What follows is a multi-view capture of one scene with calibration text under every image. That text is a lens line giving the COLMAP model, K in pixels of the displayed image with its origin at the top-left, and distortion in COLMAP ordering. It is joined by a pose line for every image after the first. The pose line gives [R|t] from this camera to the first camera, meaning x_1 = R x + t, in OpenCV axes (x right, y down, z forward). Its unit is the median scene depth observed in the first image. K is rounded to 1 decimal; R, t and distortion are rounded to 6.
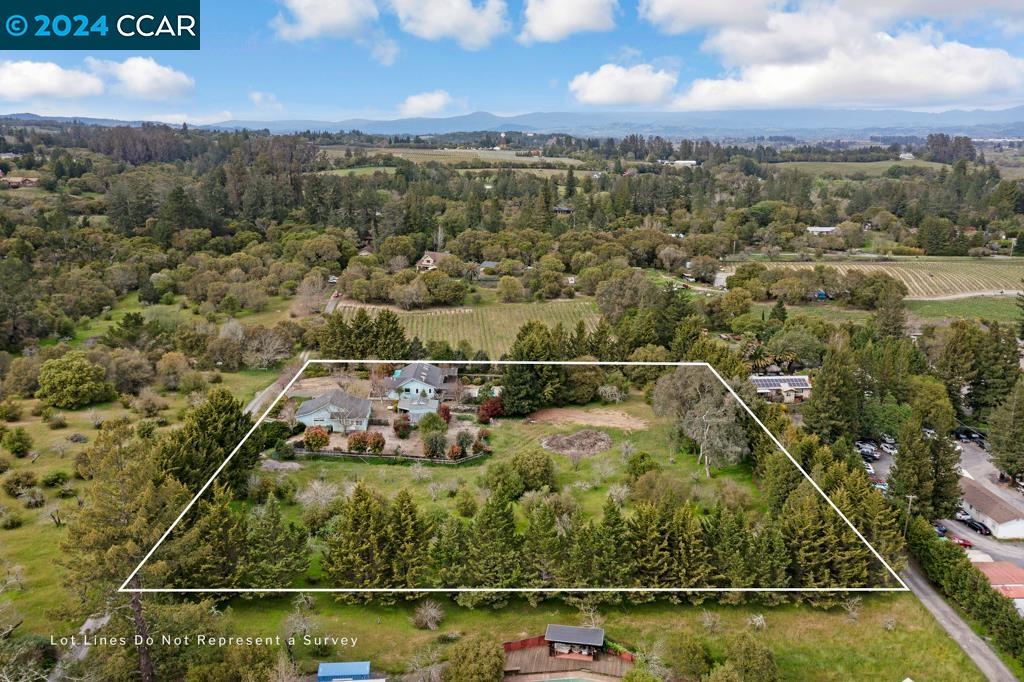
lens RADIAL K [[814.2, 0, 512.0], [0, 814.2, 341.0], [0, 0, 1]] dist [0.007182, 0.004019]
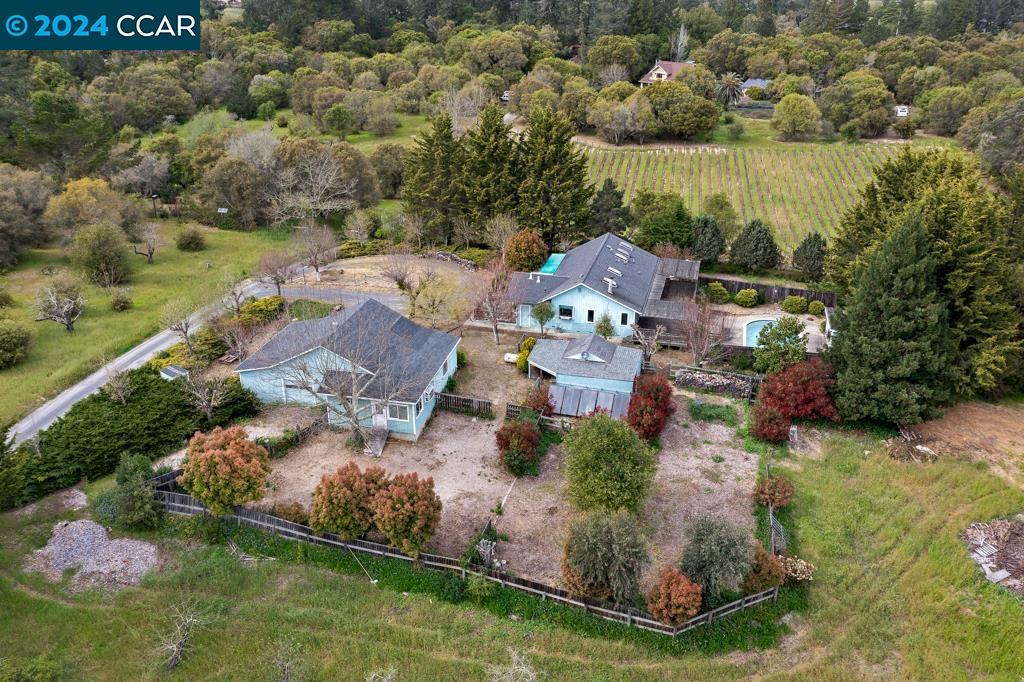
lens RADIAL K [[814.2, 0, 512.0], [0, 814.2, 341.0], [0, 0, 1]] dist [0.007182, 0.004019]
pose [[0.960667, 0.107673, -0.255981, -0.032828], [-0.064161, 0.982892, 0.172644, 0.005678], [0.270191, -0.149429, 0.951140, 0.390058]]
